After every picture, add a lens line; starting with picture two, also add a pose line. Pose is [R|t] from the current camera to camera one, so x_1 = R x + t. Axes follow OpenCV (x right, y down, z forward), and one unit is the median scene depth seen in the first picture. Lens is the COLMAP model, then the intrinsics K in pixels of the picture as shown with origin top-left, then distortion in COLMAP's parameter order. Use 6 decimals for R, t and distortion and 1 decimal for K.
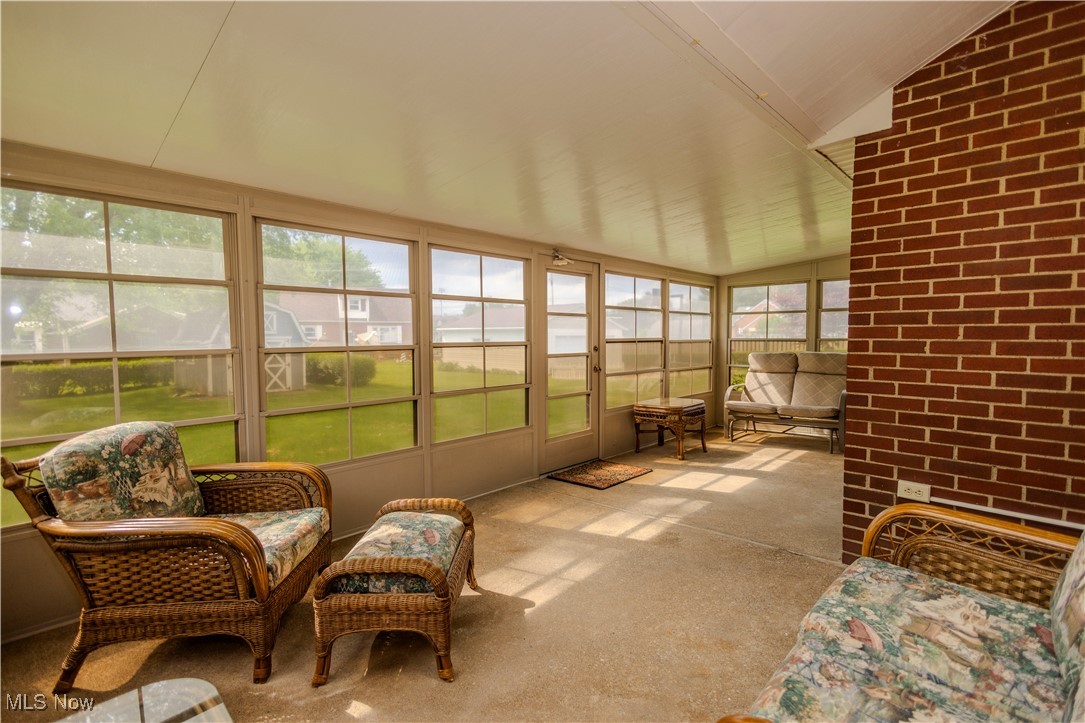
lens RADIAL K [[496.1, 0, 541.3], [0, 496.1, 360.3], [0, 0, 1]] dist [0.009477, -0.002718]
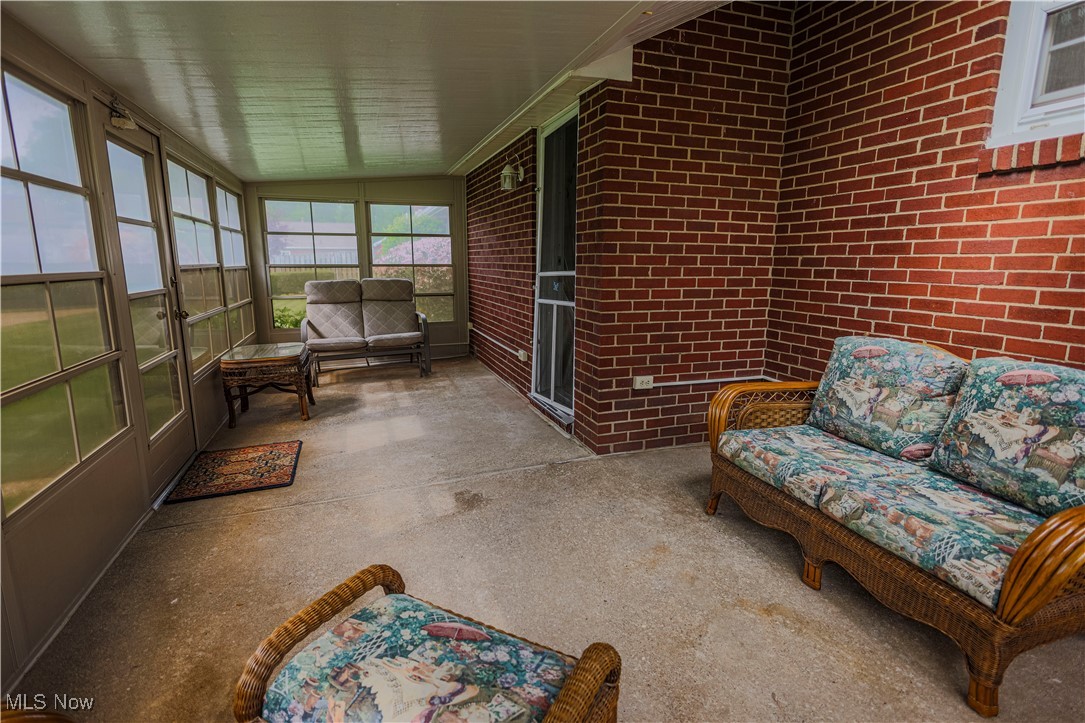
lens RADIAL K [[531.9, 0, 538.9], [0, 531.9, 361.2], [0, 0, 1]] dist [-0.000853, 0.000340]
pose [[0.451072, -0.163032, 0.877471, -0.618783], [0.040790, 0.985913, 0.162212, -0.033217], [-0.891555, -0.037378, 0.451368, 0.630827]]
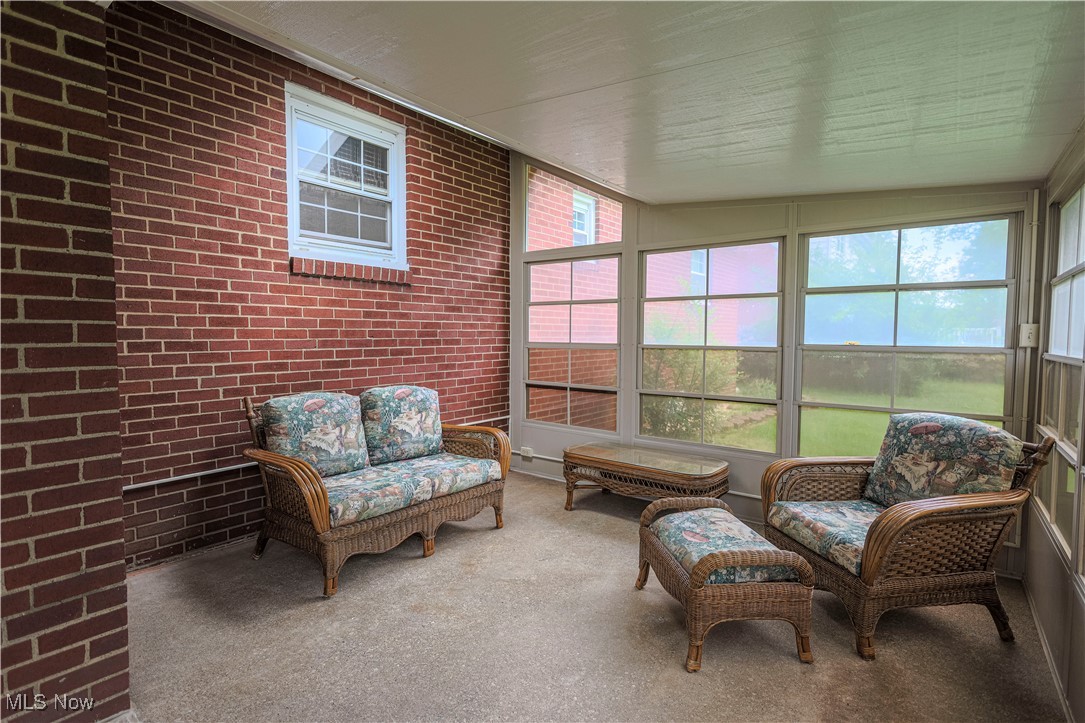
lens RADIAL K [[531.9, 0, 546.7], [0, 531.9, 360.2], [0, 0, 1]] dist [-0.000853, 0.000340]
pose [[-0.992091, 0.004835, -0.125428, 0.199354], [-0.008059, 0.994743, 0.102090, -0.102661], [0.125262, 0.102294, -0.986836, 1.892169]]
